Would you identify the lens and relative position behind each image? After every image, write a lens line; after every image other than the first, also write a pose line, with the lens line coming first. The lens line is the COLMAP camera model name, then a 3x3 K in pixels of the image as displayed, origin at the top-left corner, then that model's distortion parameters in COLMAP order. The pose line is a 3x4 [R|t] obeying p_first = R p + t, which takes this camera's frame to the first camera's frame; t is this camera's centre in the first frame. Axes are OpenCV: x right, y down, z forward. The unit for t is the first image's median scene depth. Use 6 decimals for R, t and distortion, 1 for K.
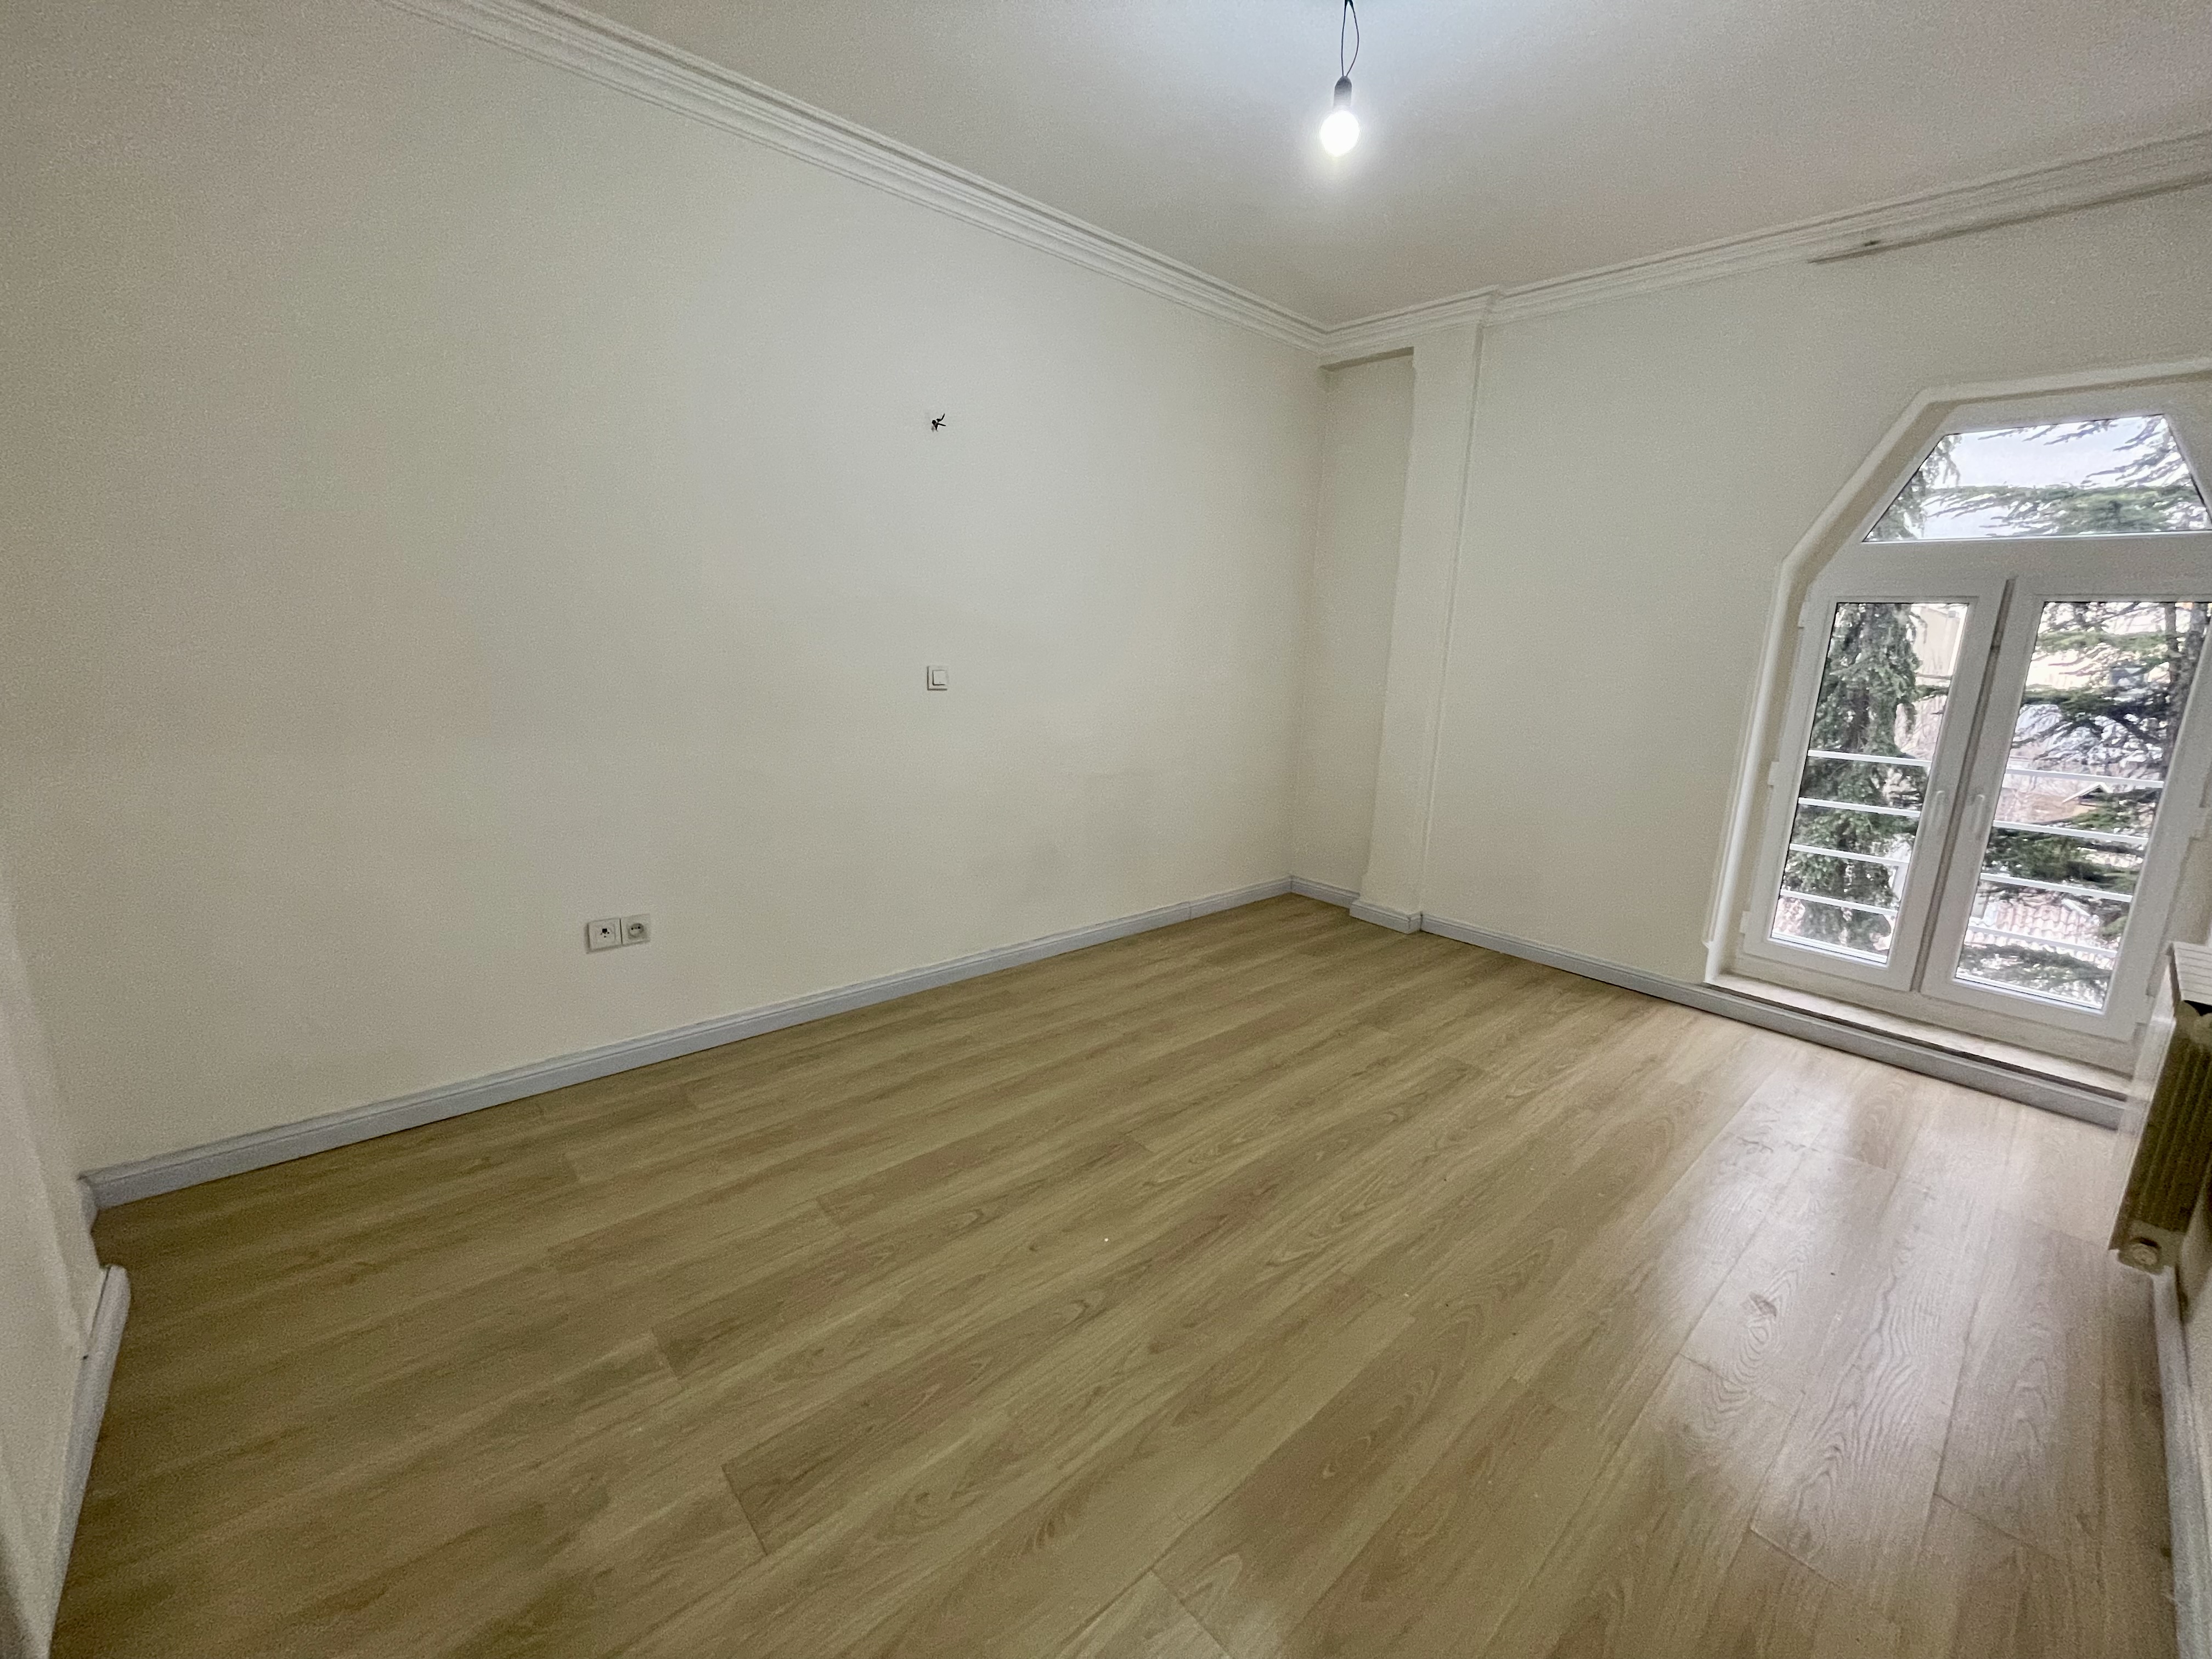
lens RADIAL K [[899.9, 0, 1106.3], [0, 899.9, 822.6], [0, 0, 1]] dist [-0.000390, -0.000002]
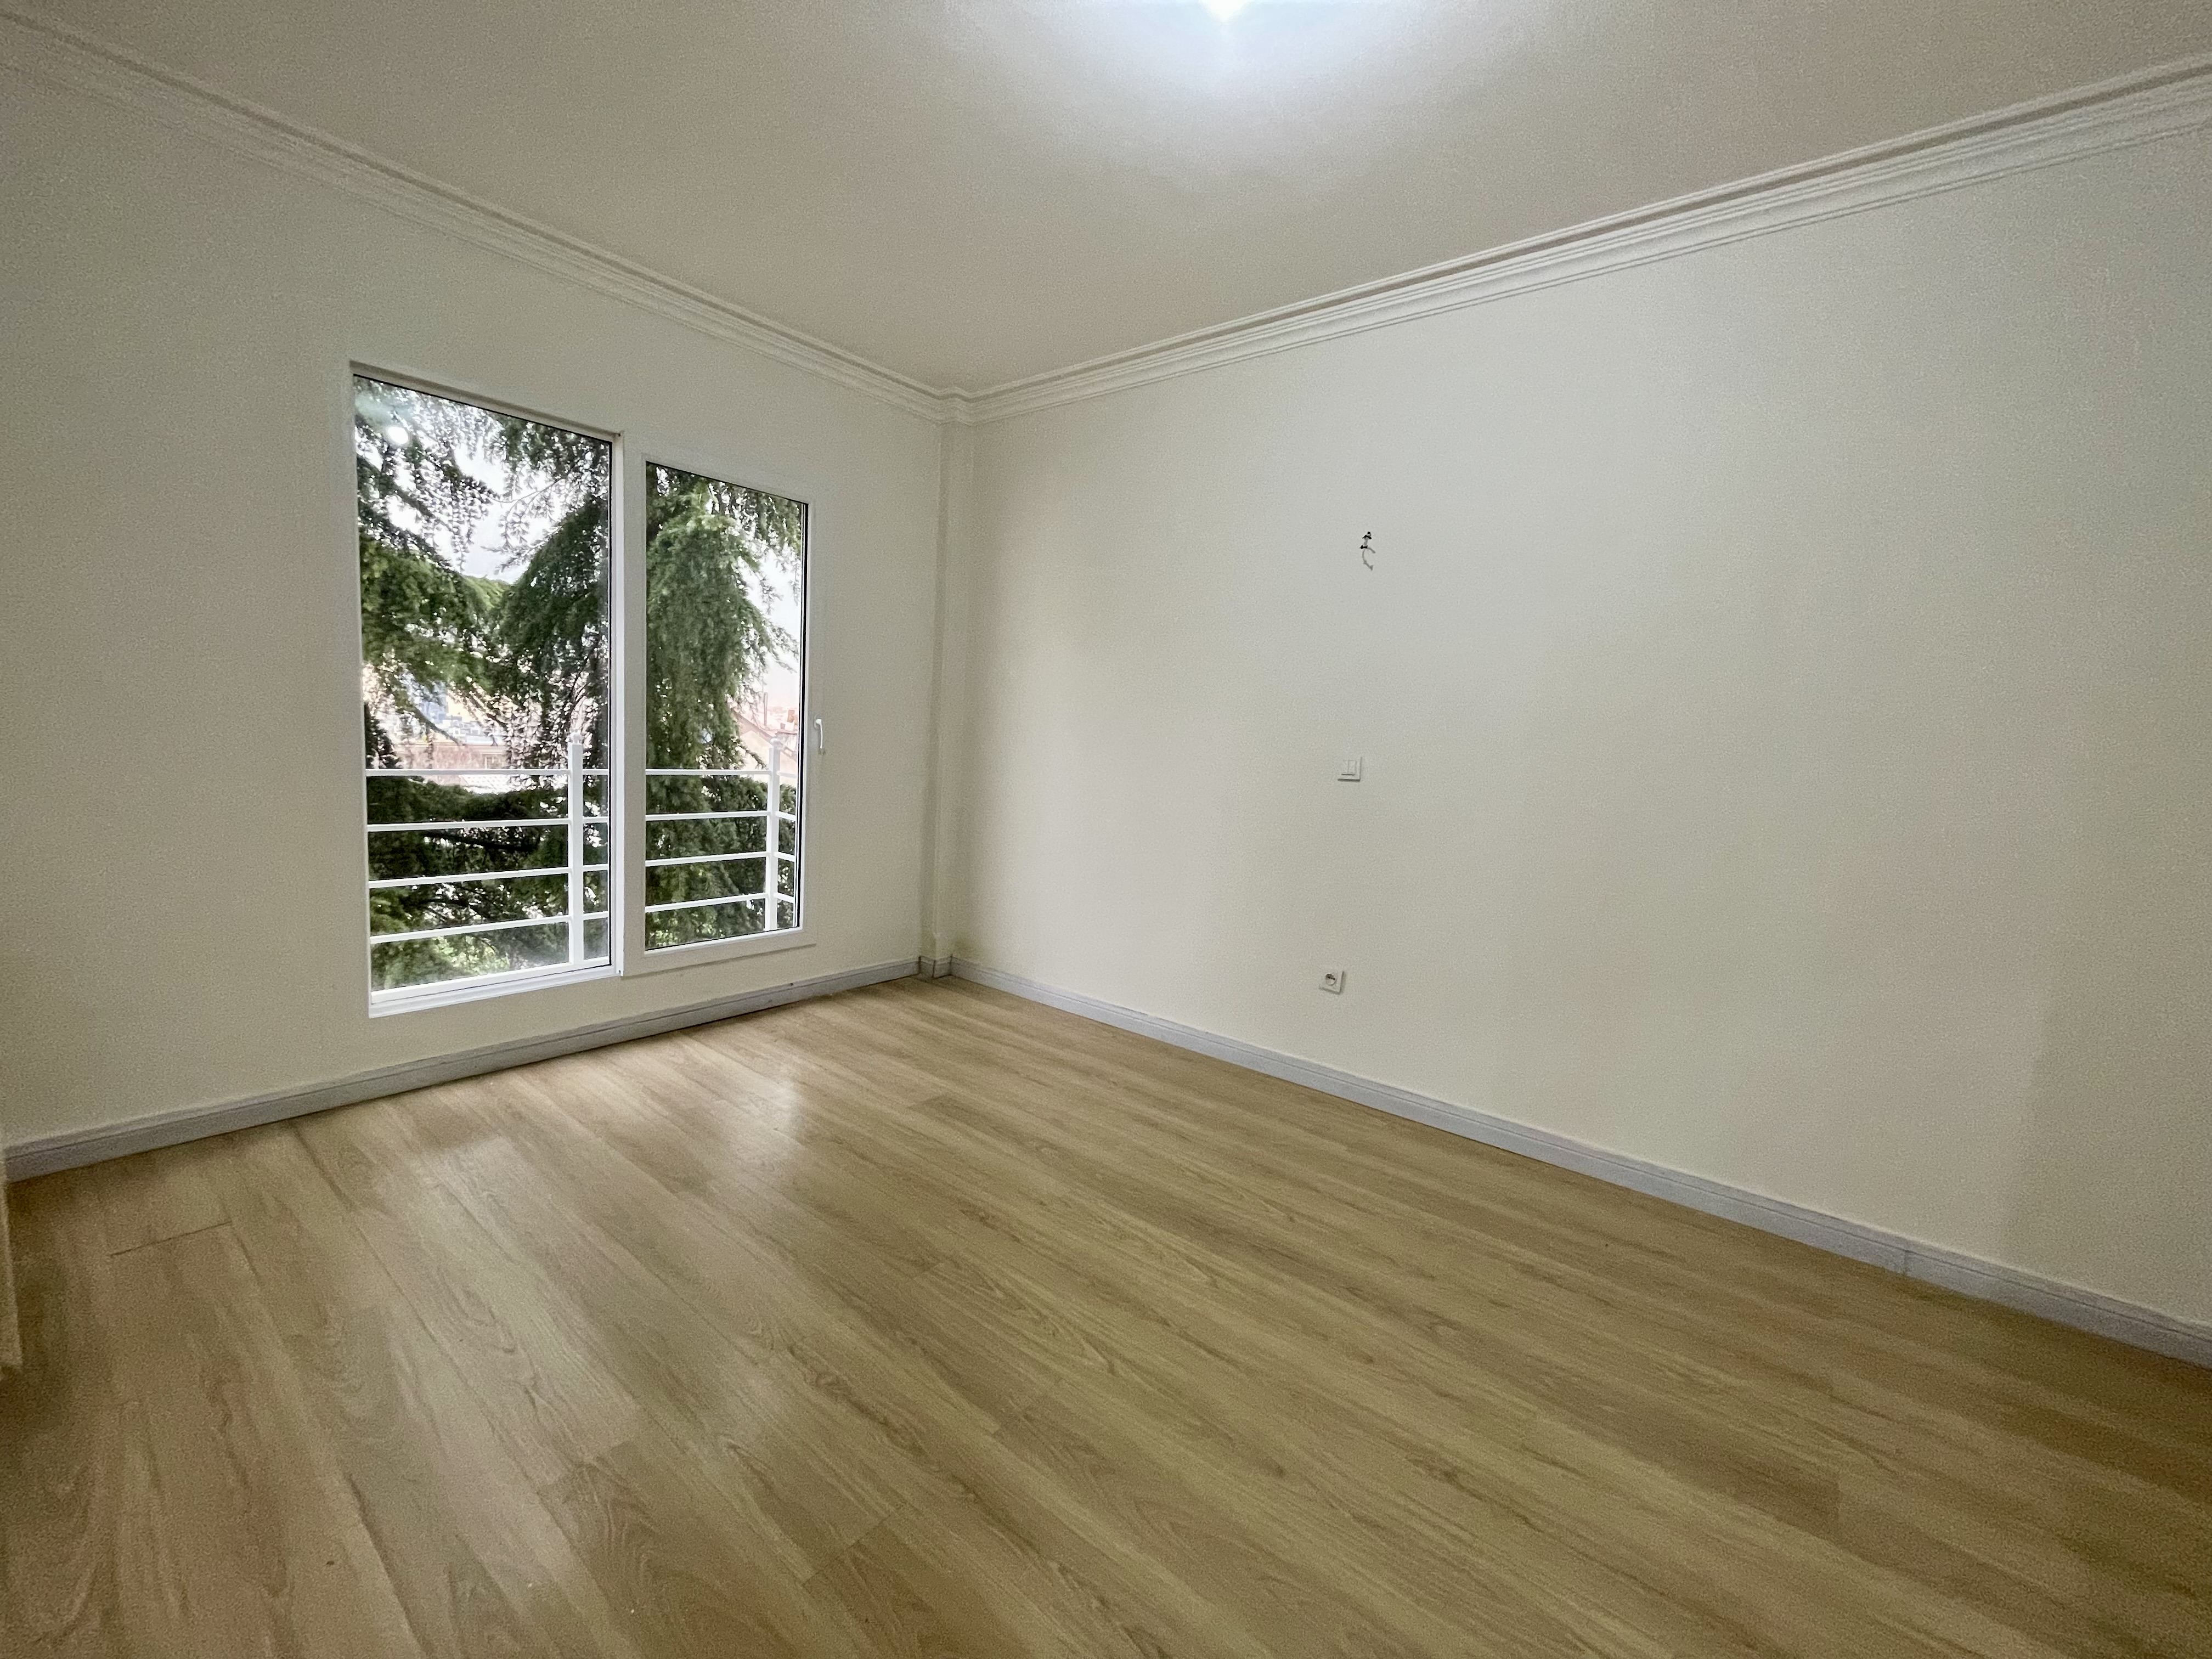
lens RADIAL K [[899.9, 0, 1105.1], [0, 899.9, 832.7], [0, 0, 1]] dist [-0.000390, -0.000002]
pose [[0.166917, 0.084492, -0.982344, 0.768463], [-0.252515, 0.966756, 0.040245, -0.072975], [0.953087, 0.241339, 0.182703, 0.604467]]
